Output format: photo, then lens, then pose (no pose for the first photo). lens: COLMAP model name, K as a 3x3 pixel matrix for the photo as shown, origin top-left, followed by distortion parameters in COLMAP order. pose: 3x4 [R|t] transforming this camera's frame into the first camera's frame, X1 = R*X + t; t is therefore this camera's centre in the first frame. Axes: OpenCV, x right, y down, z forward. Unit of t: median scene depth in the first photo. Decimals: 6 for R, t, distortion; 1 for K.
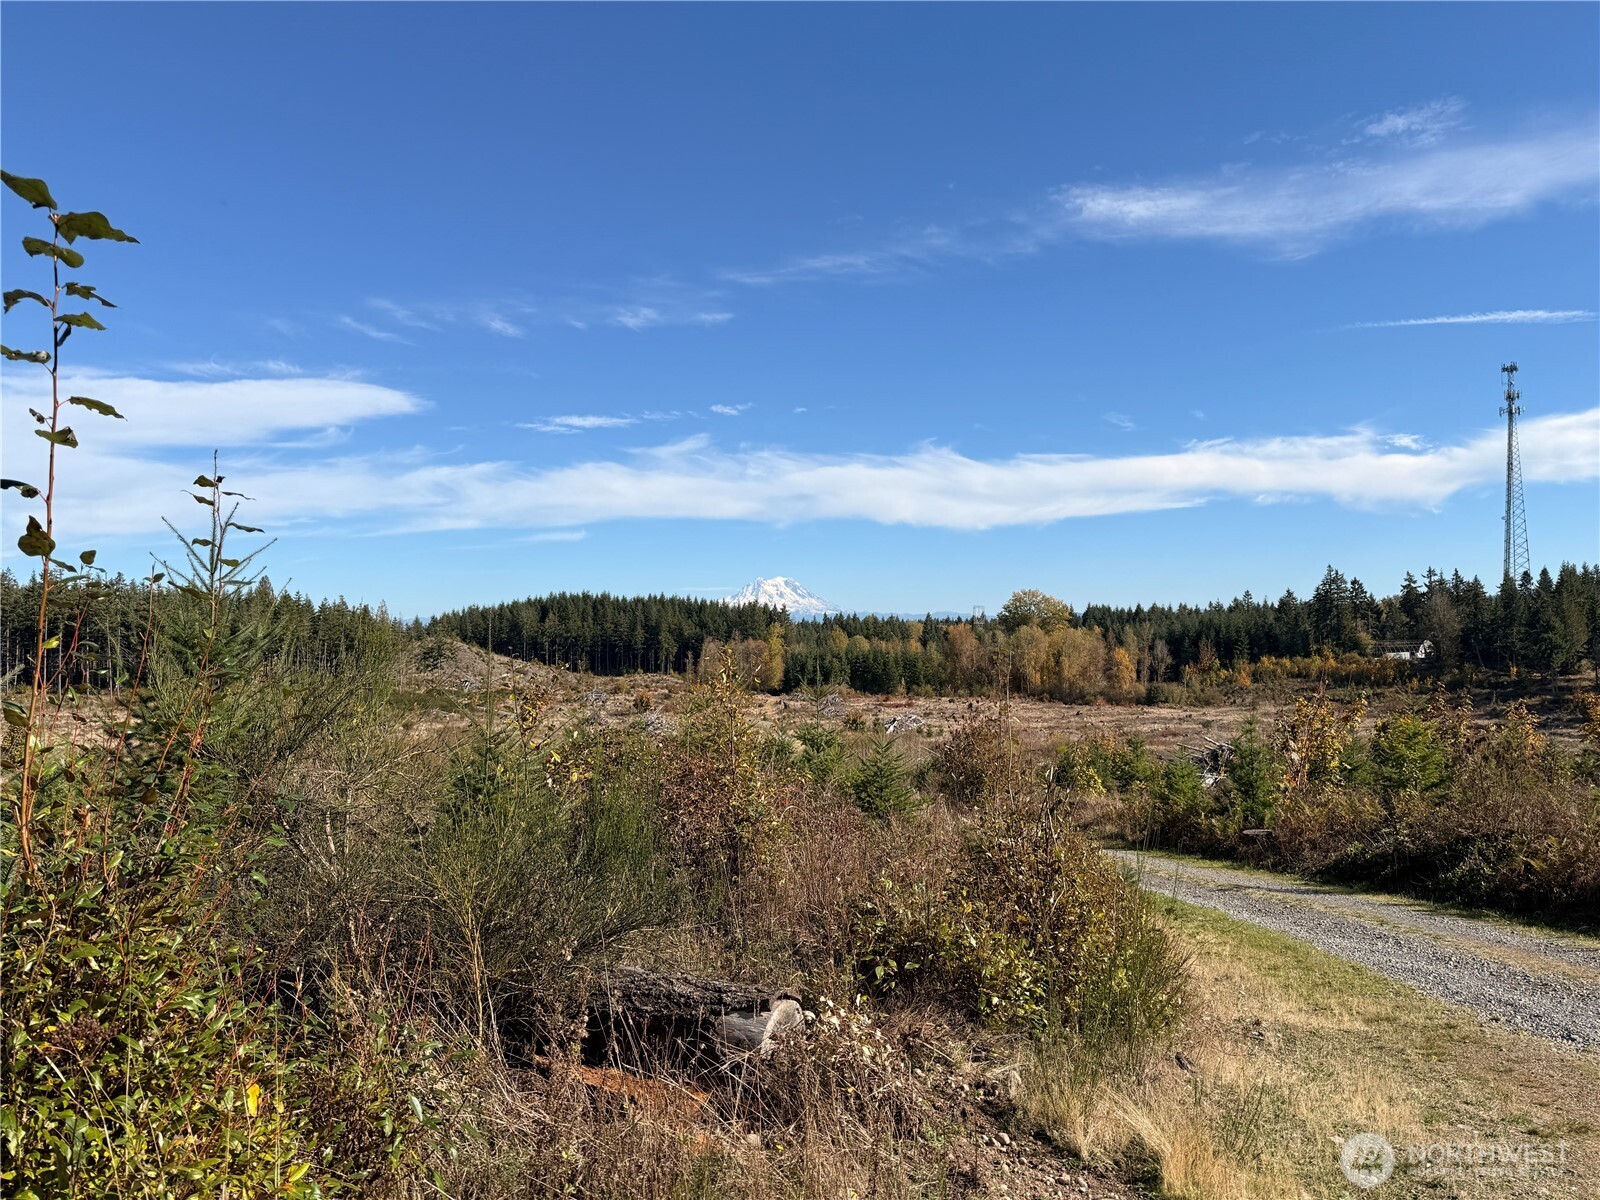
lens RADIAL K [[1136.8, 0, 802.8], [0, 1136.8, 613.7], [0, 0, 1]] dist [0.072799, -0.072519]
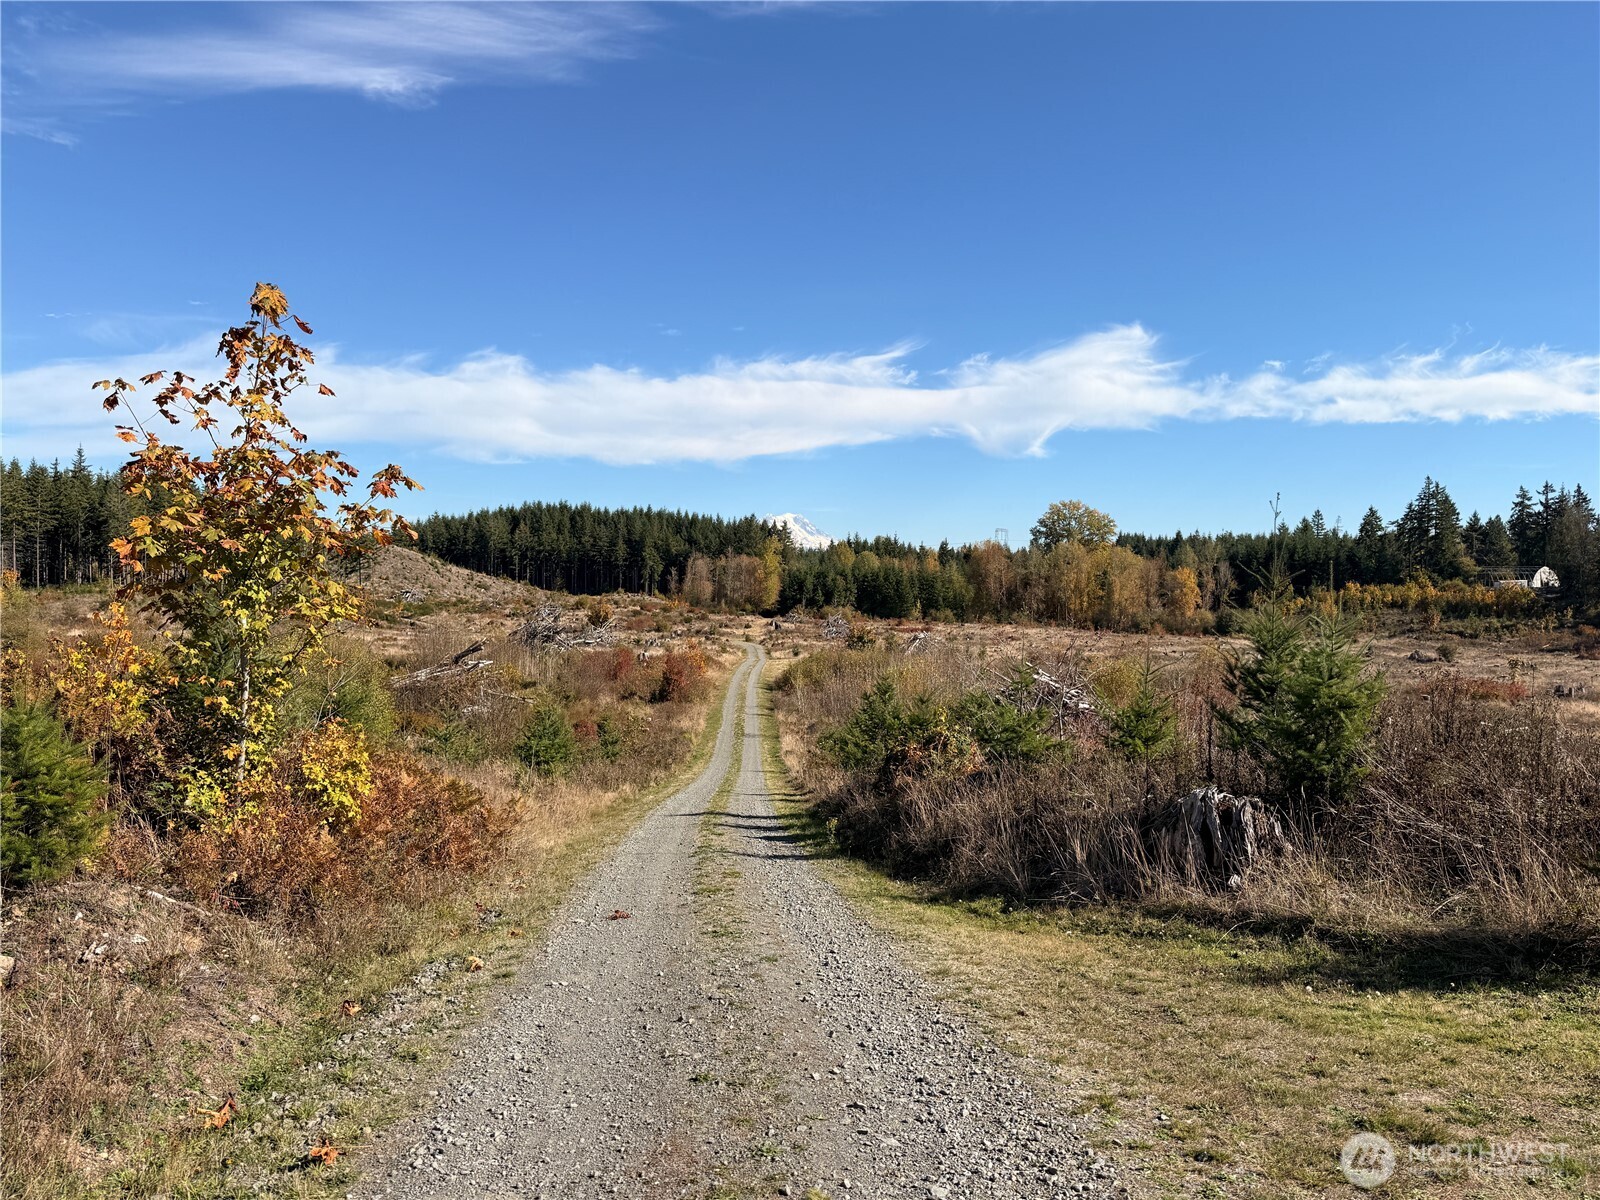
lens RADIAL K [[1136.8, 0, 814.0], [0, 1136.8, 625.3], [0, 0, 1]] dist [0.072799, -0.072519]
pose [[0.999736, 0.022742, 0.003396, 0.007036], [-0.022915, 0.997596, 0.065405, 0.020203], [-0.001901, -0.065465, 0.997853, 0.142824]]
